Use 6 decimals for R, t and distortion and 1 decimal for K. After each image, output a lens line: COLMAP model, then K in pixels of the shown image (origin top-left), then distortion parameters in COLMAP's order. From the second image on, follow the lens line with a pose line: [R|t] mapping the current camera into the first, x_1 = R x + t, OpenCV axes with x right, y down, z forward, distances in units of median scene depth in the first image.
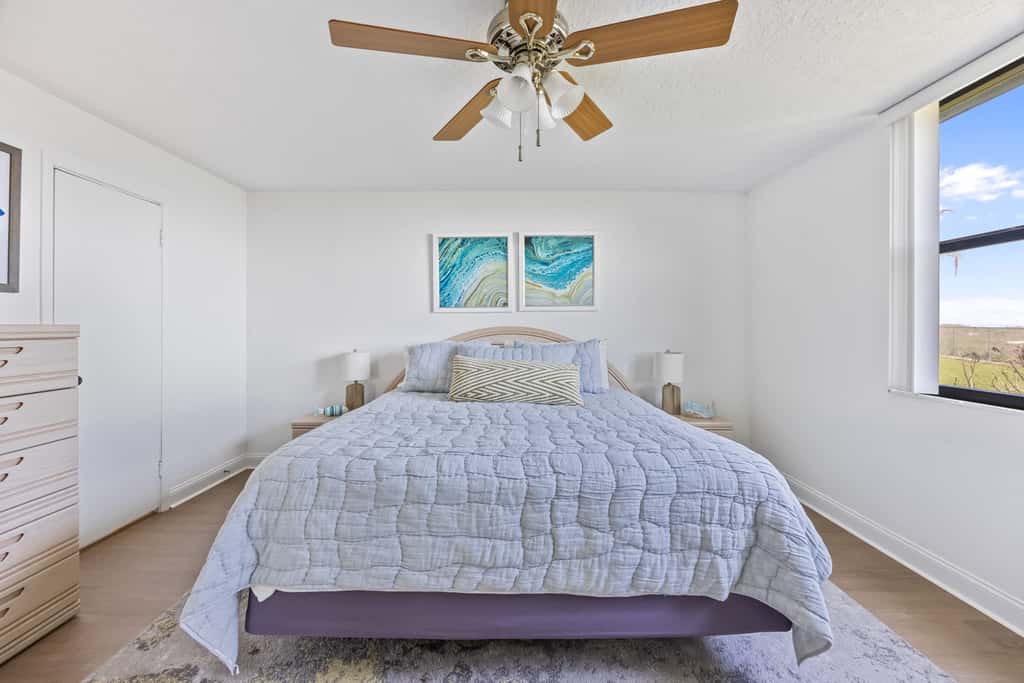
lens RADIAL K [[388.5, 0, 501.9], [0, 388.5, 325.1], [0, 0, 1]] dist [-0.008044, 0.001179]
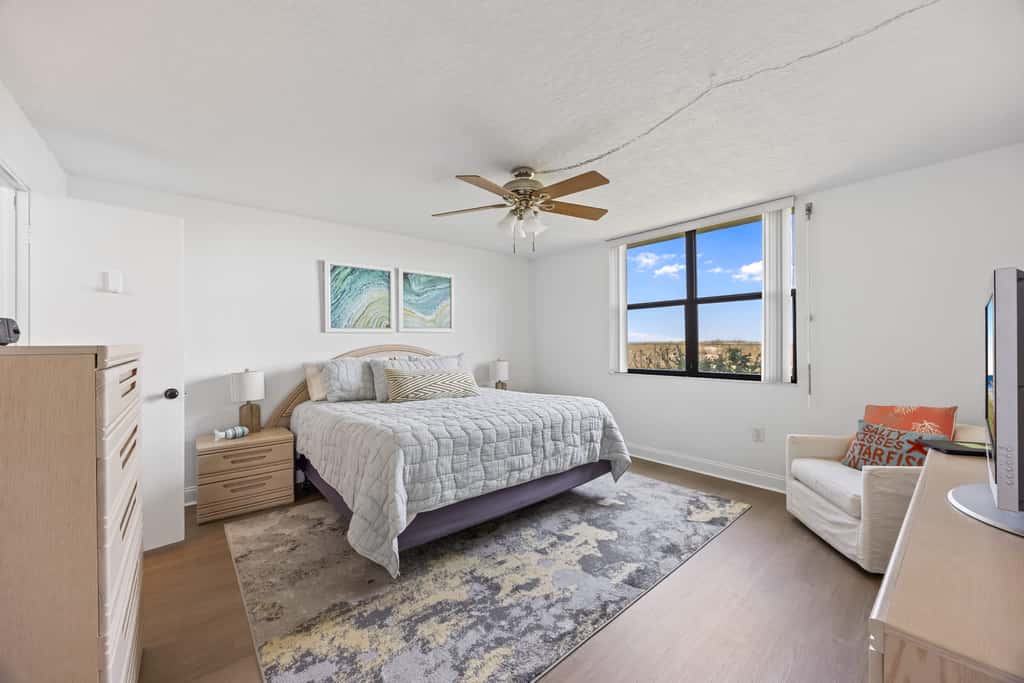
lens RADIAL K [[388.5, 0, 493.3], [0, 388.5, 342.2], [0, 0, 1]] dist [-0.008044, 0.001179]
pose [[0.776571, -0.005079, 0.630010, -1.323250], [0.006990, 0.999975, -0.000555, -0.002100], [-0.629991, 0.004834, 0.776587, -0.397473]]
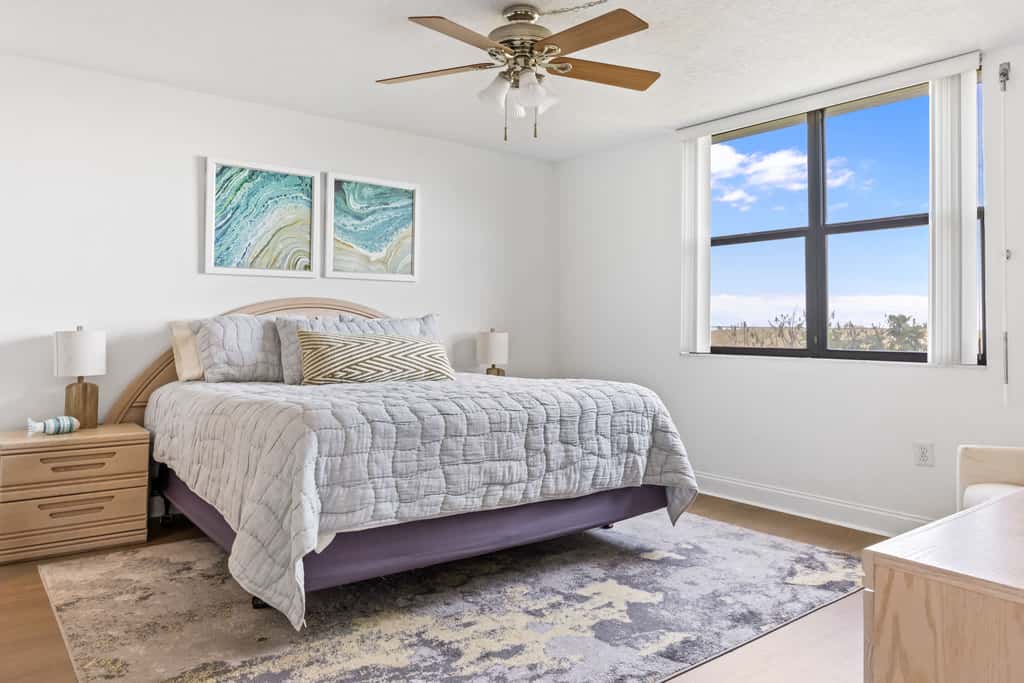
lens RADIAL K [[704.8, 0, 470.8], [0, 704.8, 302.6], [0, 0, 1]] dist [-0.002274, -0.004864]
pose [[0.806009, 0.028184, 0.591232, -1.395545], [-0.011860, 0.999434, -0.031475, 0.136224], [-0.591785, 0.018357, 0.805887, -0.675791]]
